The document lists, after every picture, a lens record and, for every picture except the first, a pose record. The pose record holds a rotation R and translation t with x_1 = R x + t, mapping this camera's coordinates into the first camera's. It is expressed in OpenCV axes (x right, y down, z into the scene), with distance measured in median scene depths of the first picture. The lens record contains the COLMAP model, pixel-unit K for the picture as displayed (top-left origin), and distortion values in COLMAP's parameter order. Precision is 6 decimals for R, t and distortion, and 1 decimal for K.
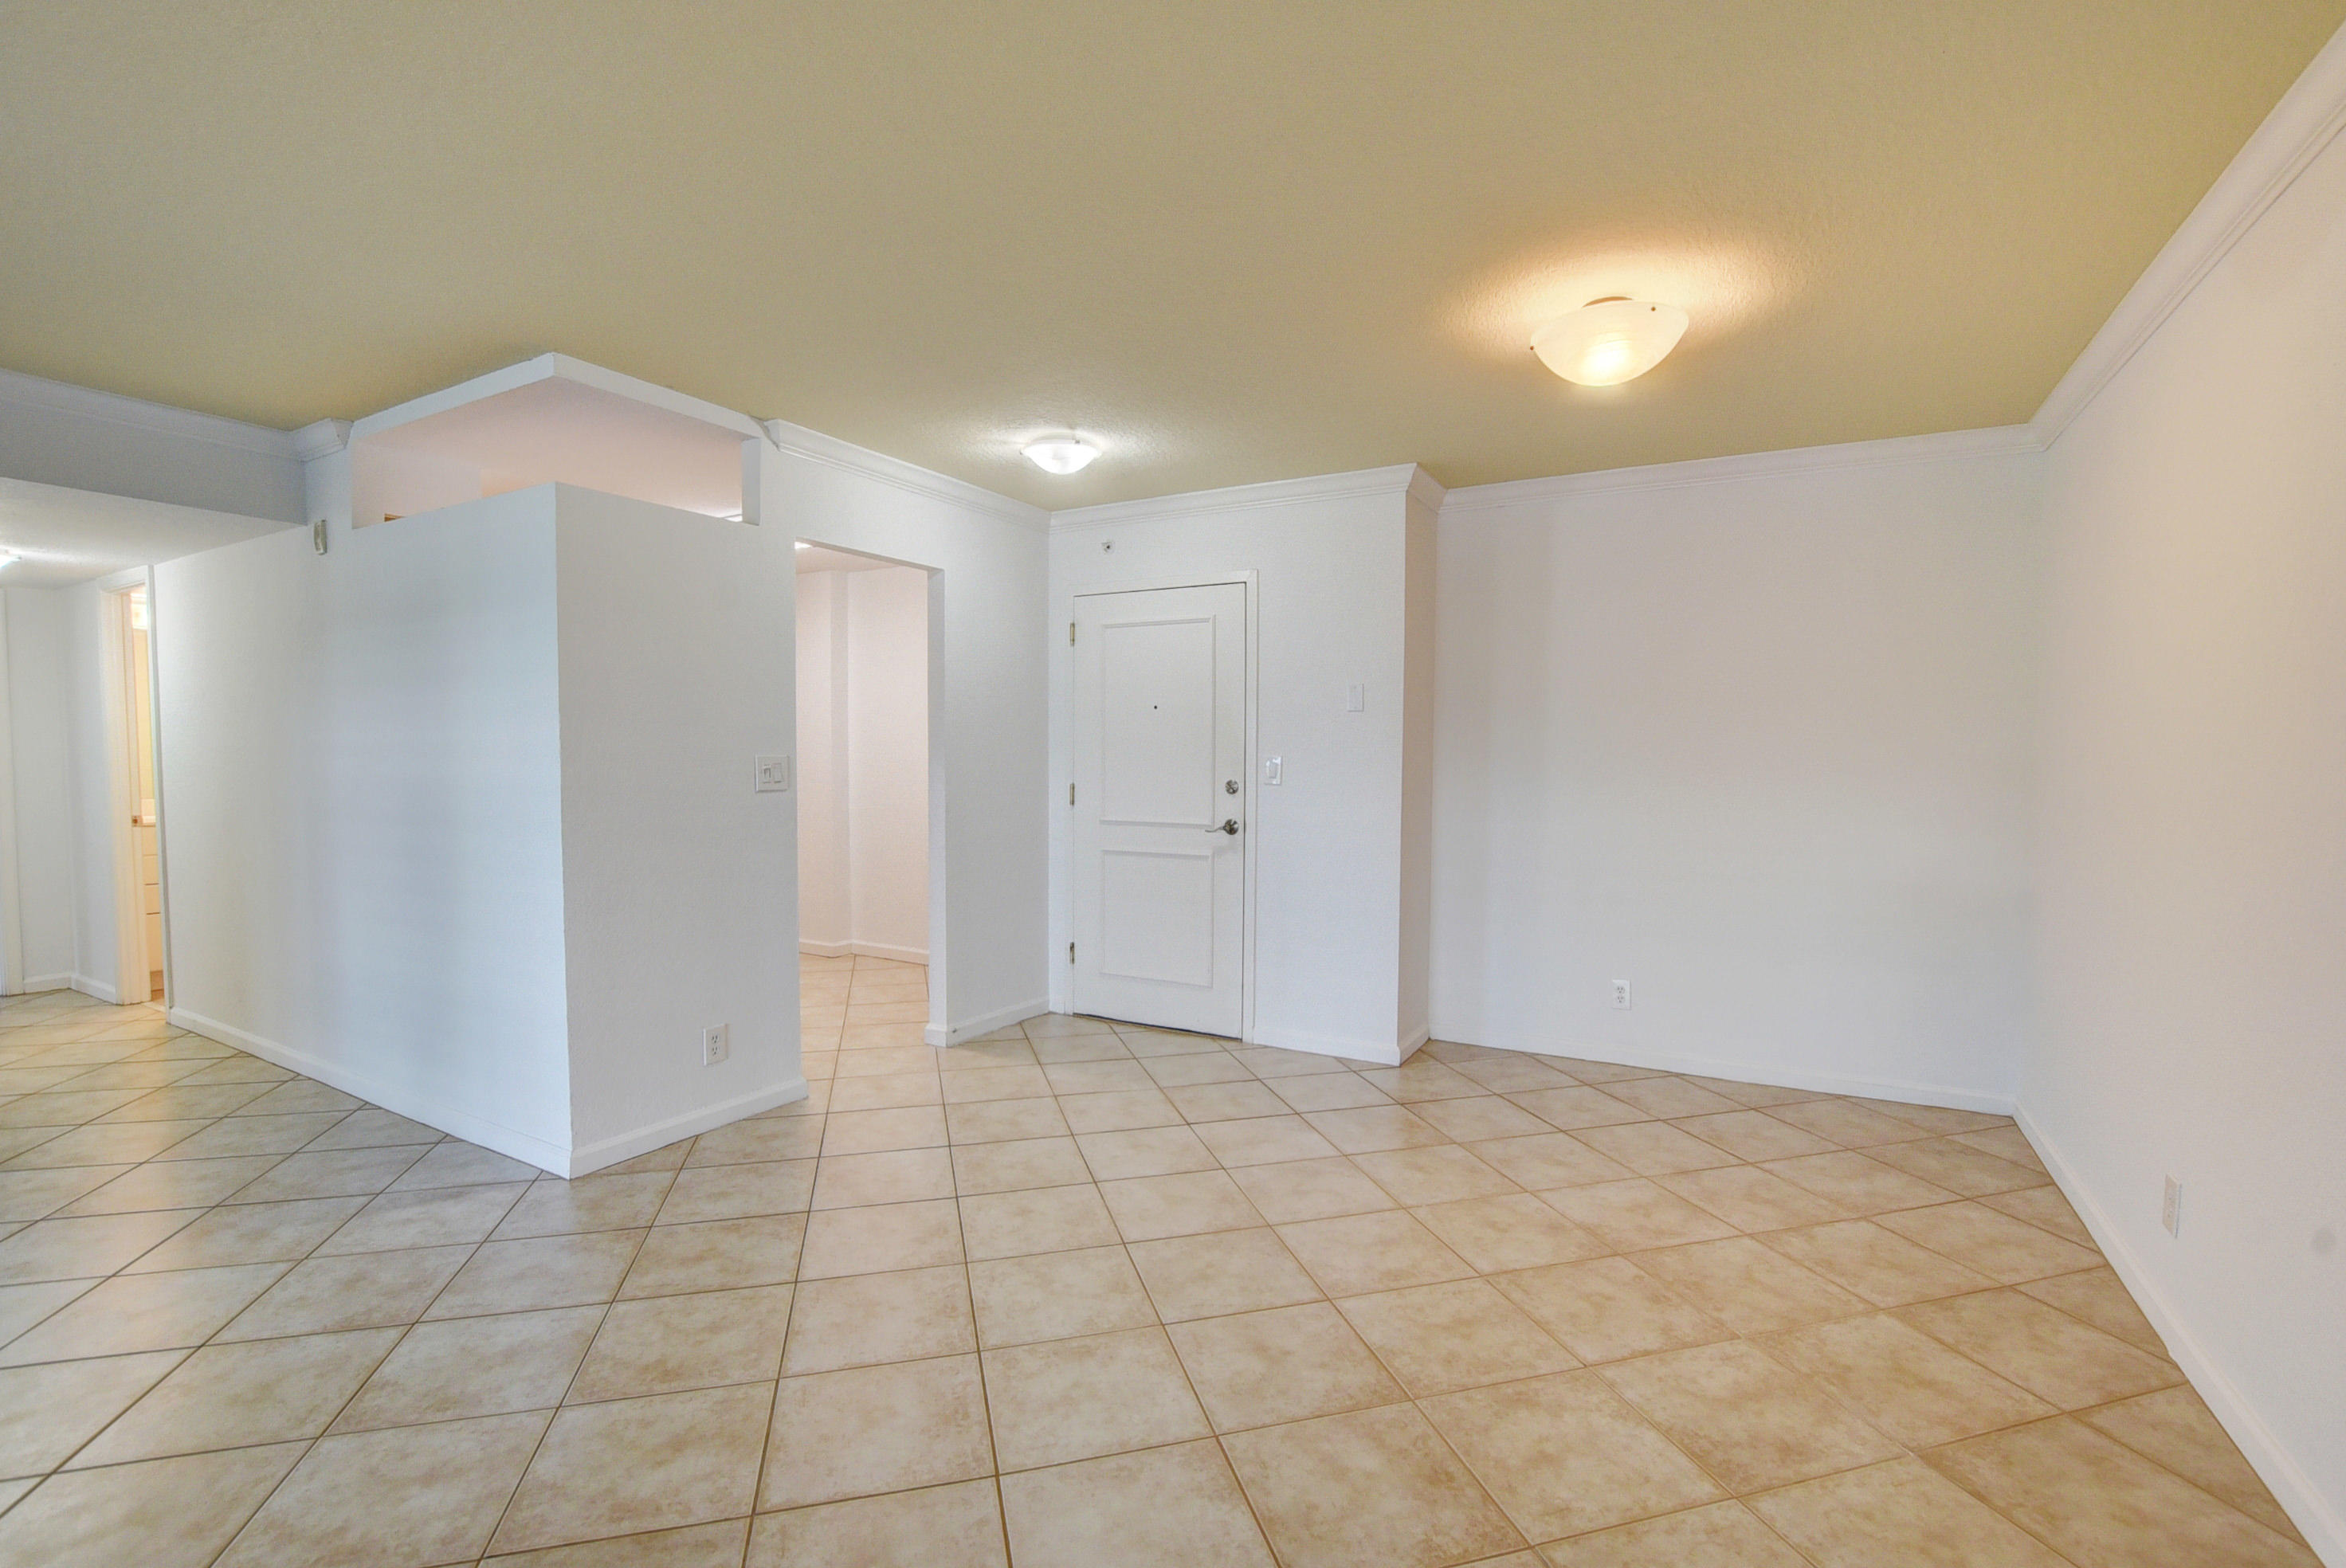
lens RADIAL K [[1040.4, 0, 1172.9], [0, 1040.4, 789.5], [0, 0, 1]] dist [-0.034446, 0.004411]
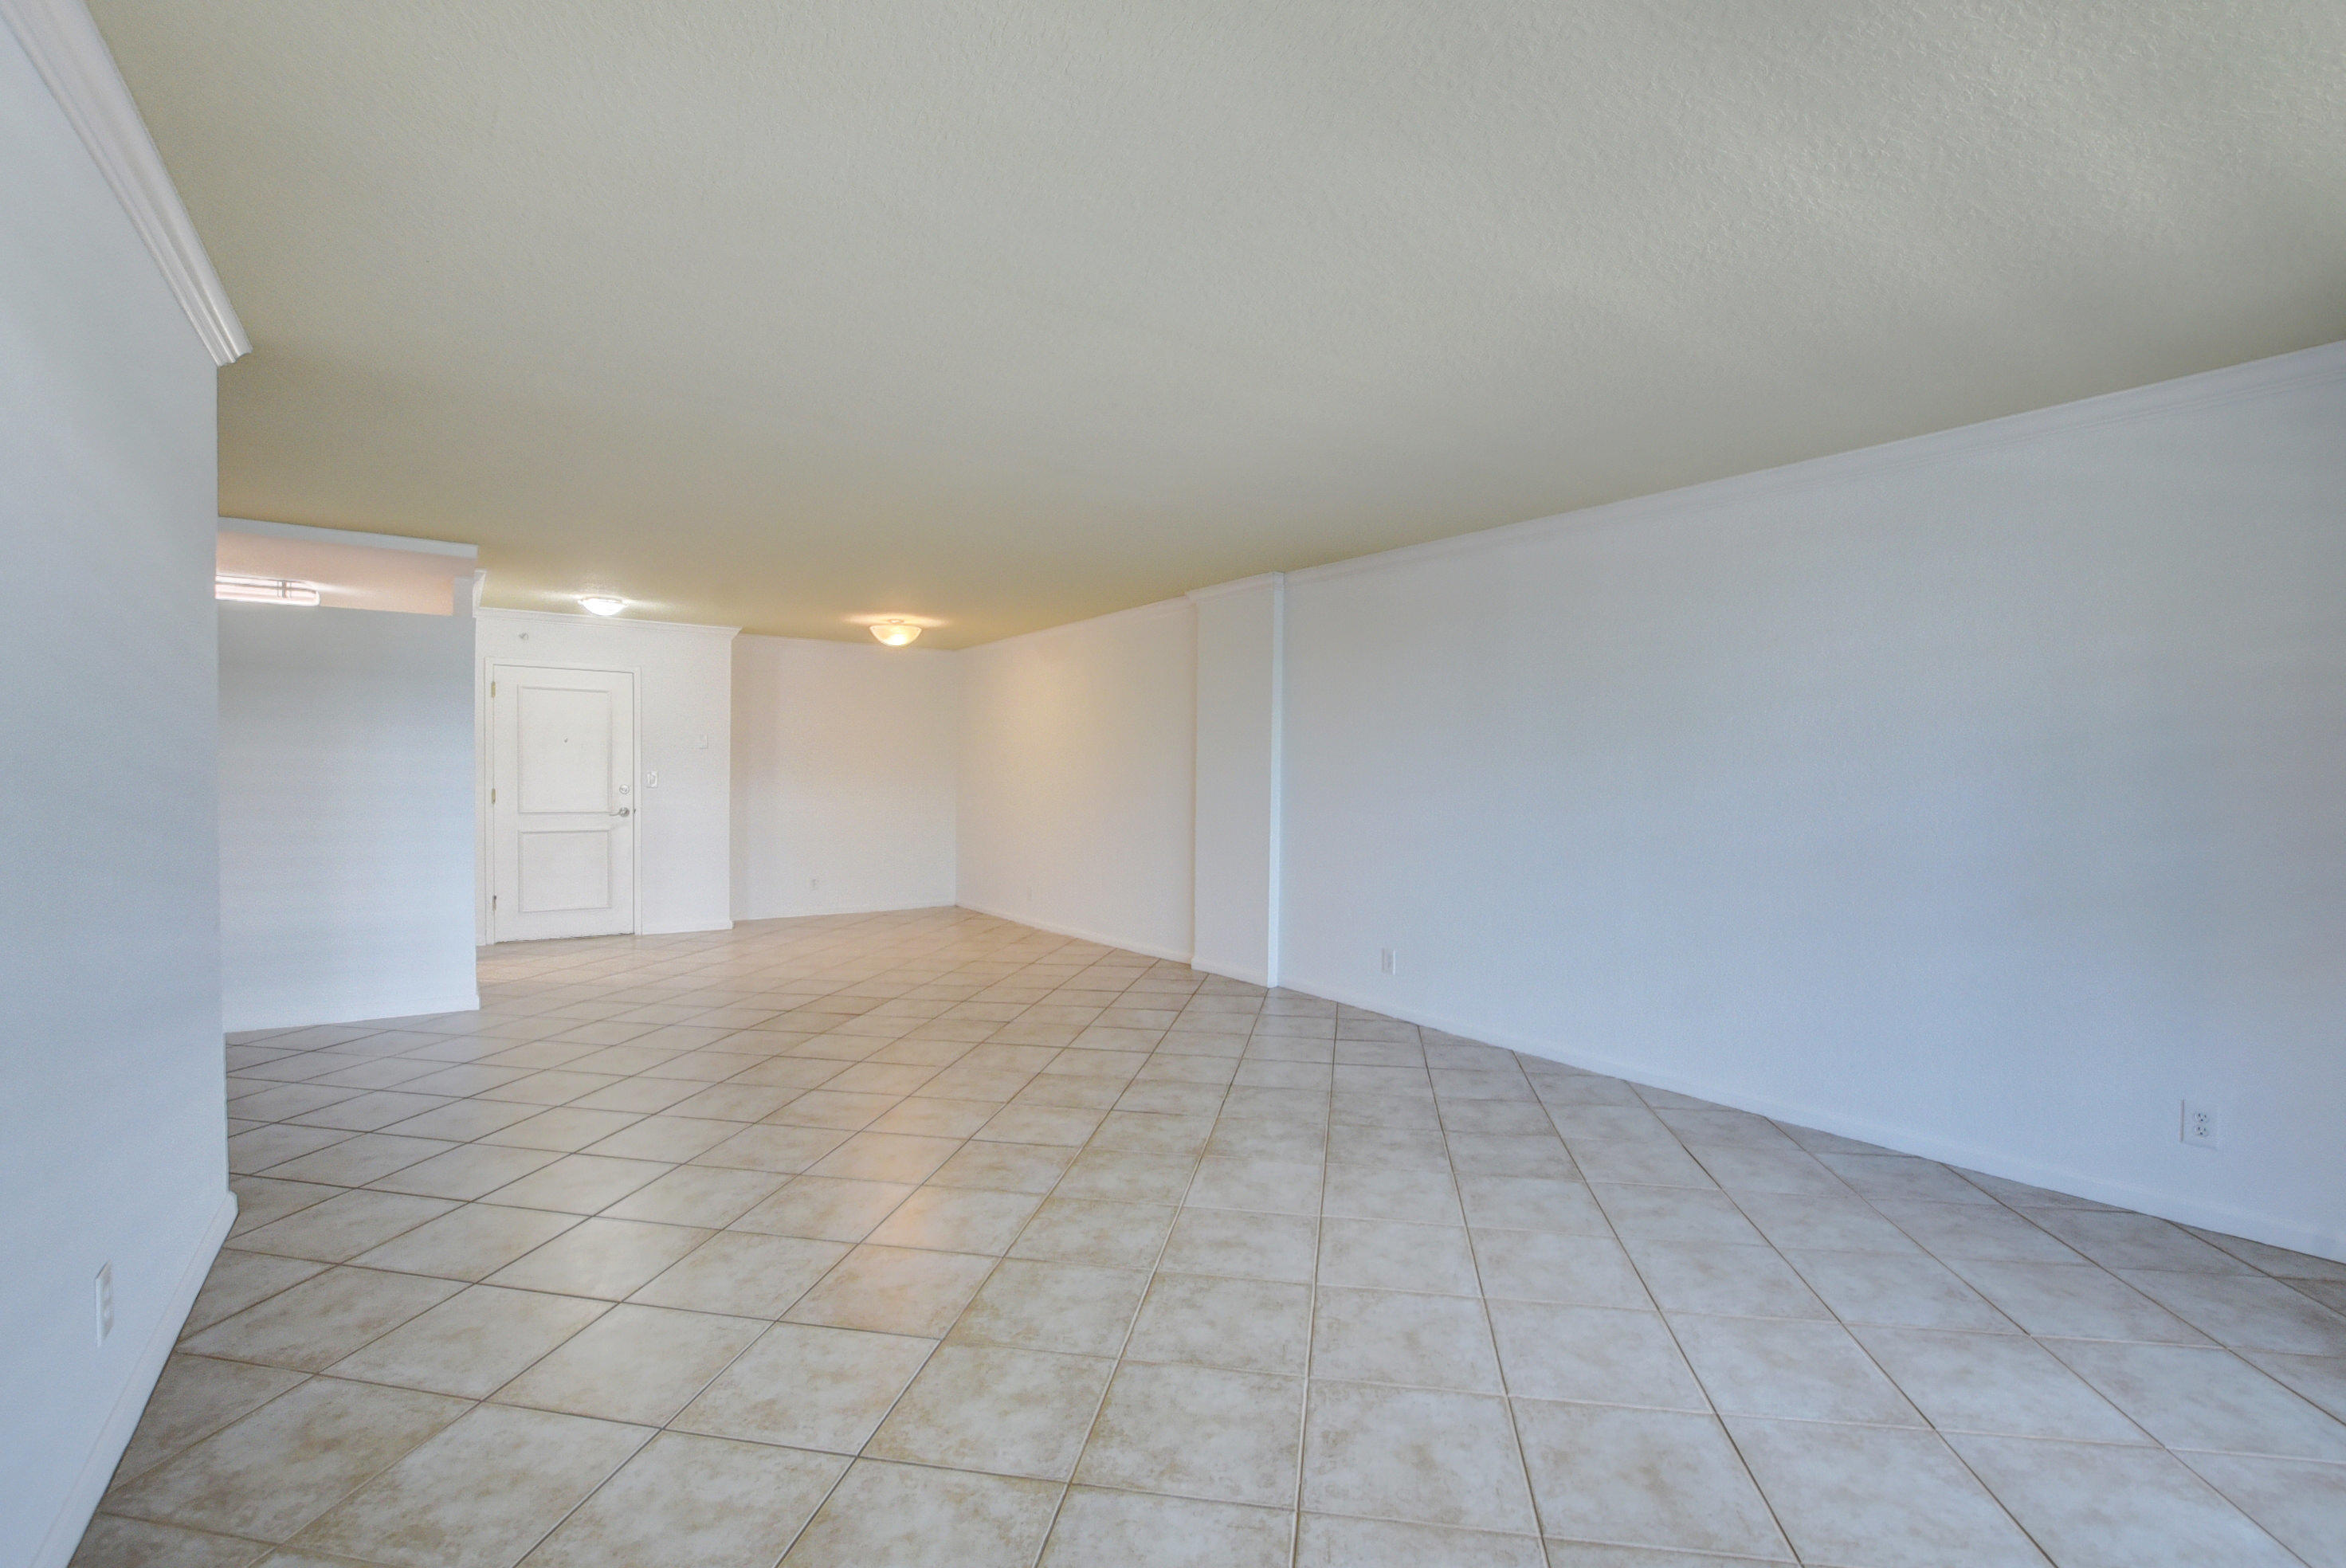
lens RADIAL K [[1040.4, 0, 1163.0], [0, 1040.4, 782.0], [0, 0, 1]] dist [-0.034446, 0.004411]
pose [[0.428709, -0.000474, 0.903443, -1.331211], [0.022120, 0.999706, -0.009972, 0.027029], [-0.903172, 0.024259, 0.428593, -0.663384]]
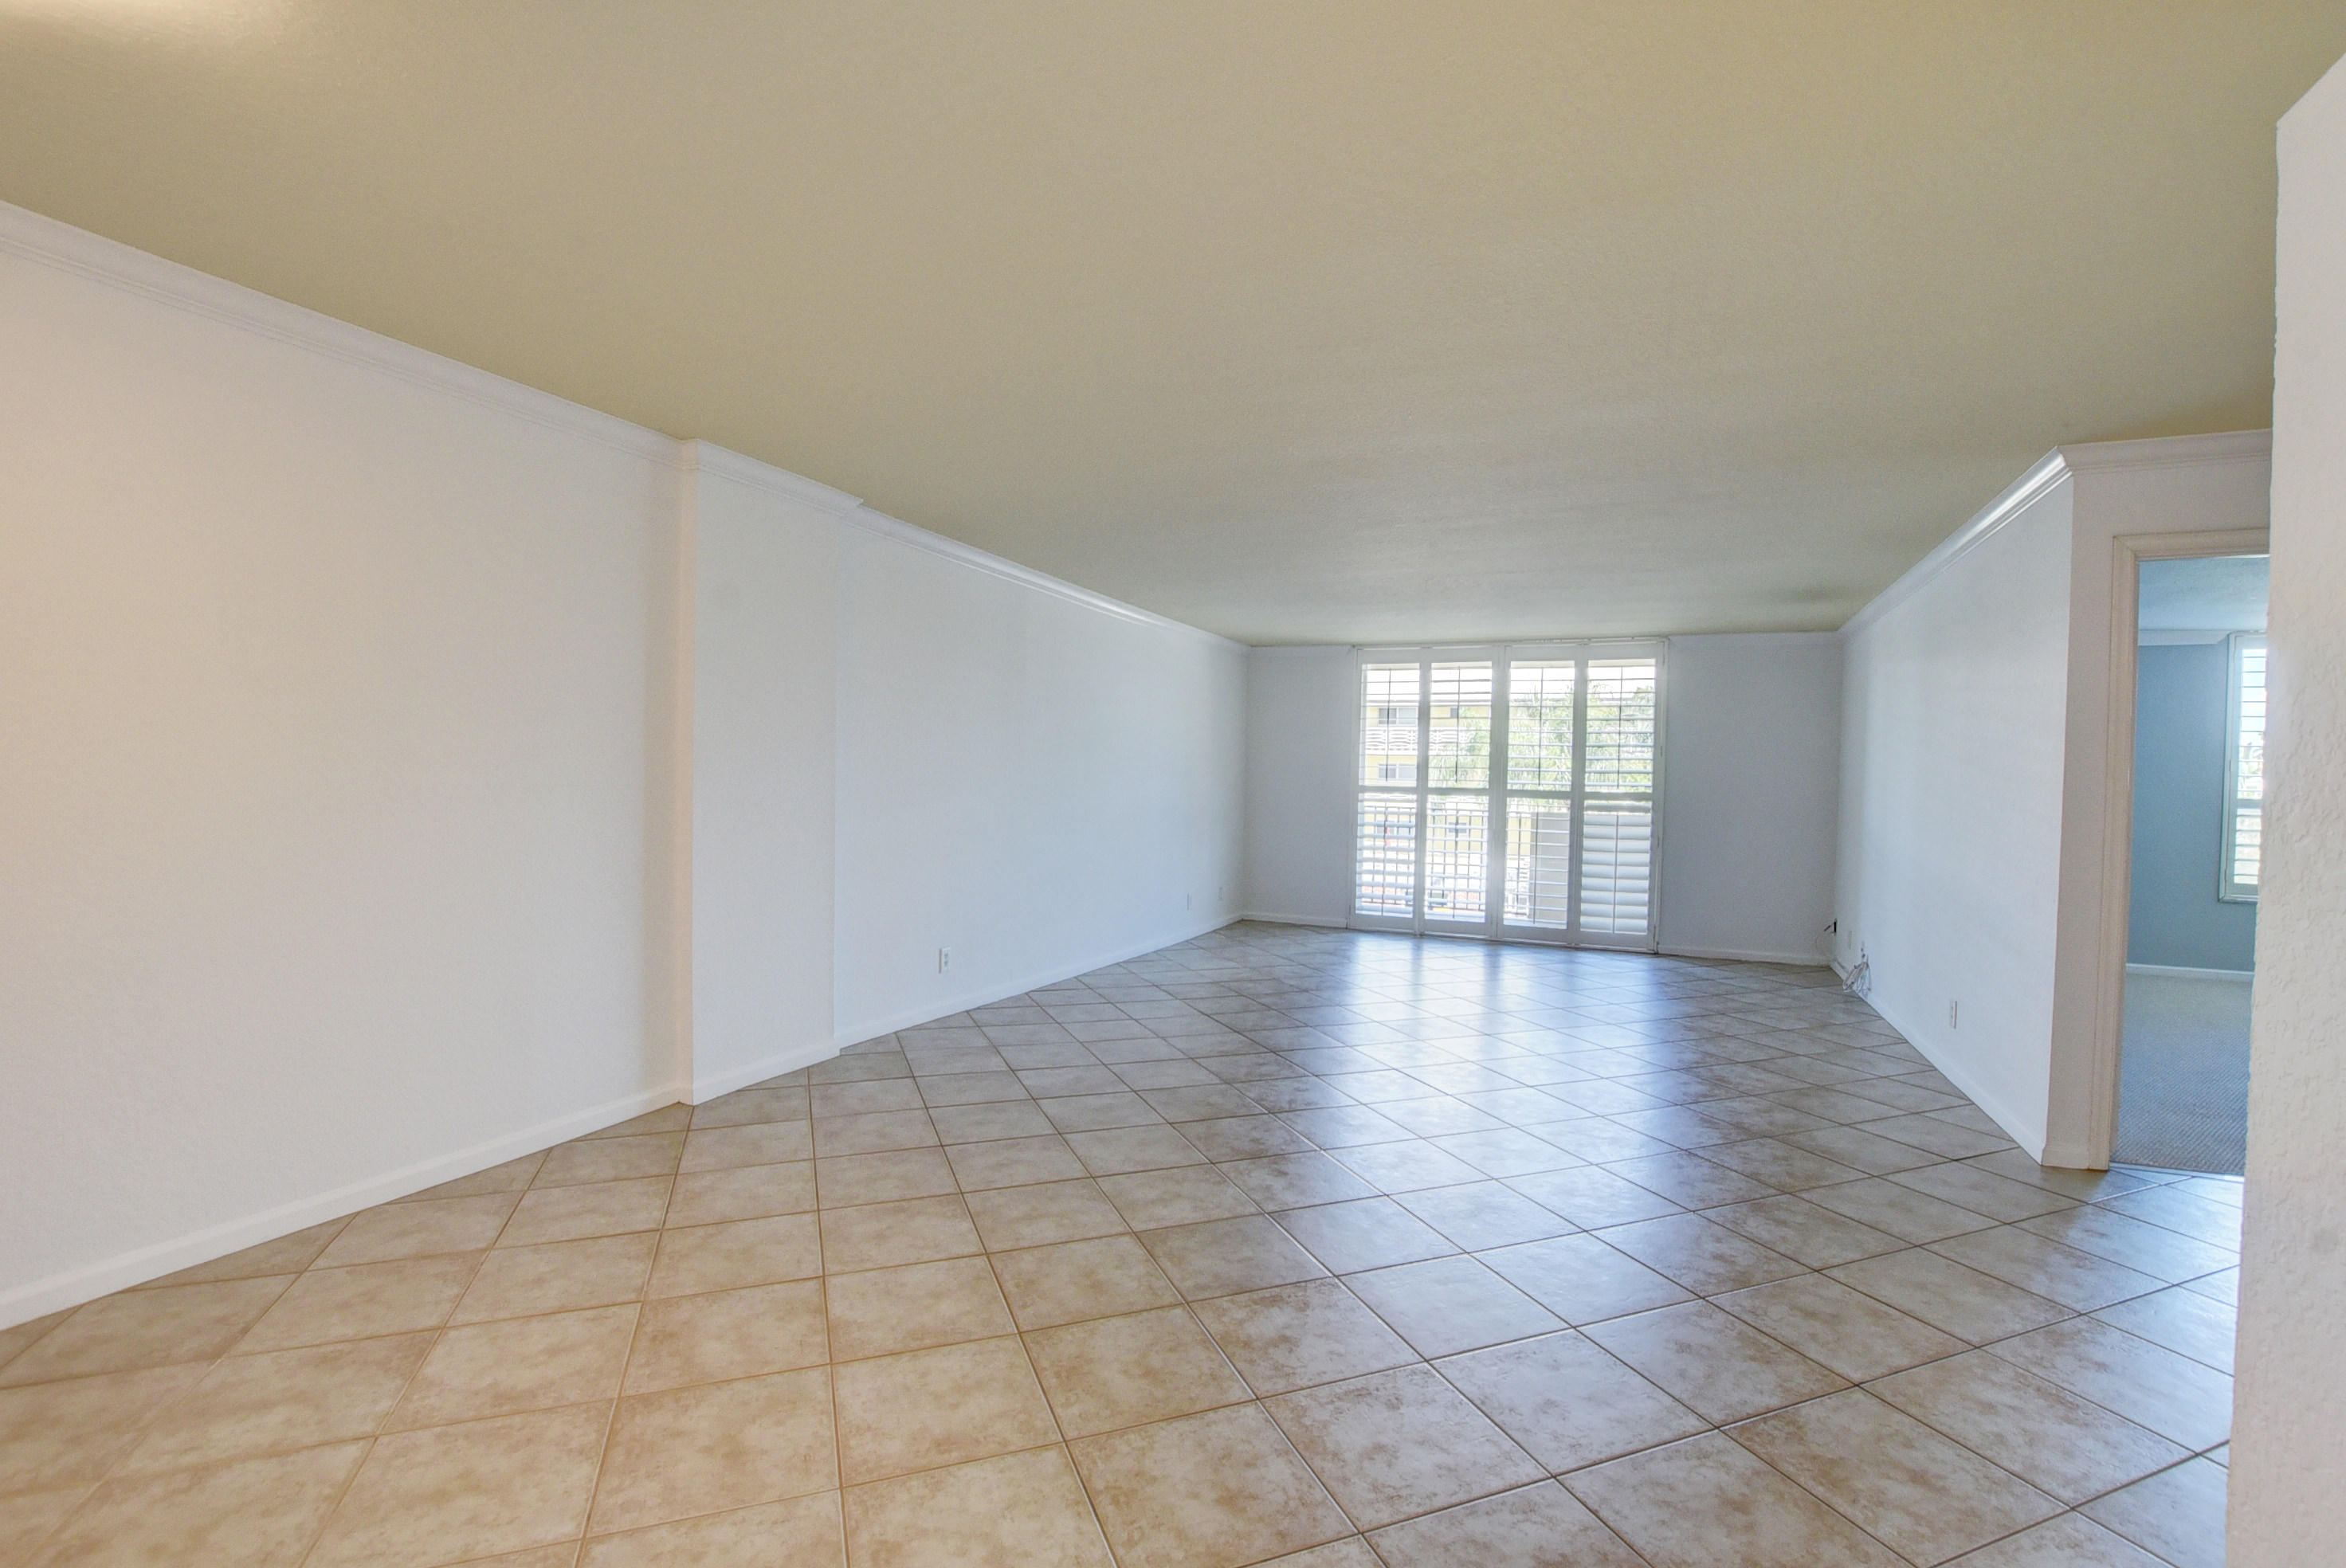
lens RADIAL K [[1040.4, 0, 1186.2], [0, 1040.4, 801.1], [0, 0, 1]] dist [-0.034446, 0.004411]
pose [[-0.993835, -0.022578, -0.108549, -0.104023], [-0.028585, 0.998126, 0.054104, -0.031908], [0.107124, 0.056874, -0.992618, 1.050435]]
